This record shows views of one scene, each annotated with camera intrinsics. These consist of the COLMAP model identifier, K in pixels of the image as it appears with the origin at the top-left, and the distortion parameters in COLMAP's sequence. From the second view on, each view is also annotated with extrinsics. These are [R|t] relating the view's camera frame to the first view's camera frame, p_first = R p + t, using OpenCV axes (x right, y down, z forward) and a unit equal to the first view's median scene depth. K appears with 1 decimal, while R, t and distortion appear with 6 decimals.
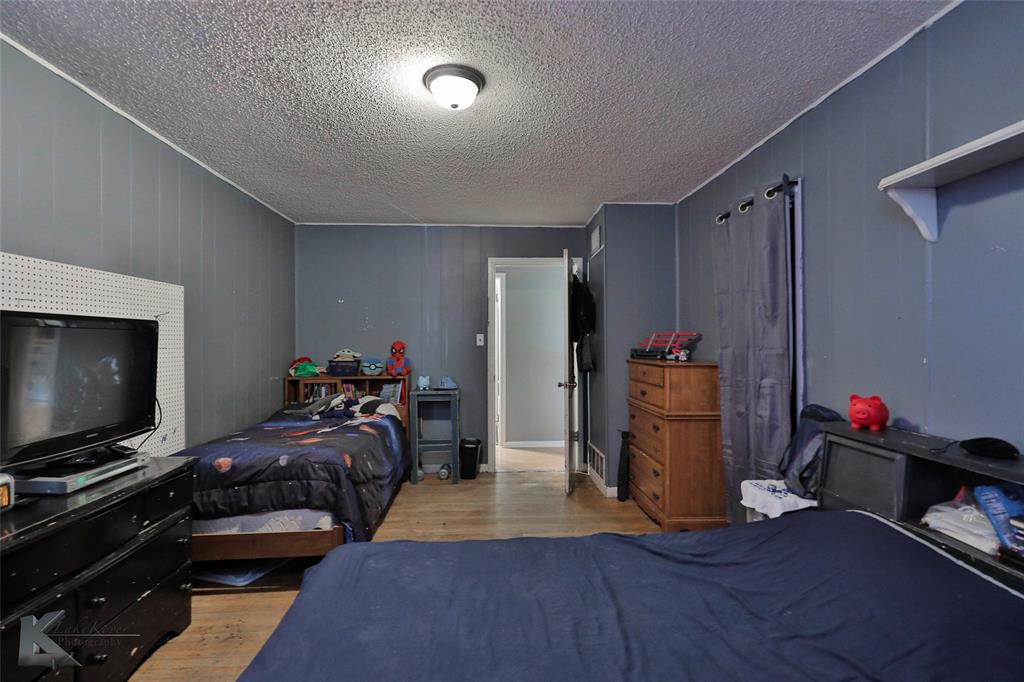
lens RADIAL K [[489.6, 0, 510.0], [0, 489.6, 339.9], [0, 0, 1]] dist [0.010371, -0.001293]
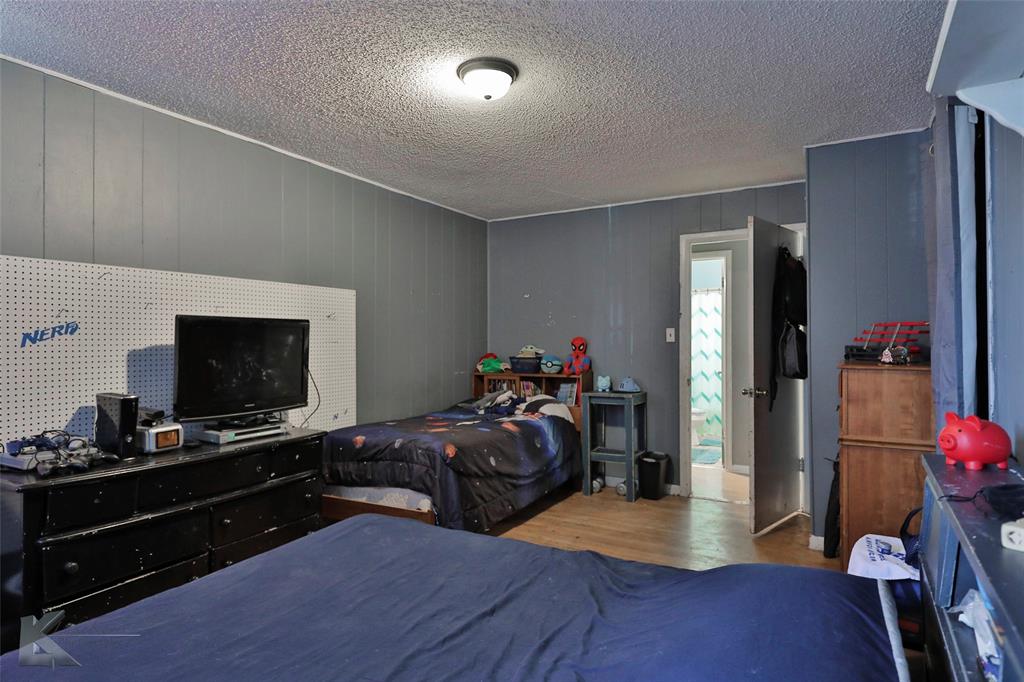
lens RADIAL K [[599.4, 0, 532.6], [0, 599.4, 336.0], [0, 0, 1]] dist [0.027575, -0.000228]
pose [[0.836021, -0.005238, -0.548672, 0.350296], [0.003107, 0.999984, -0.004814, 0.006488], [0.548689, 0.002320, 0.836024, 0.019058]]
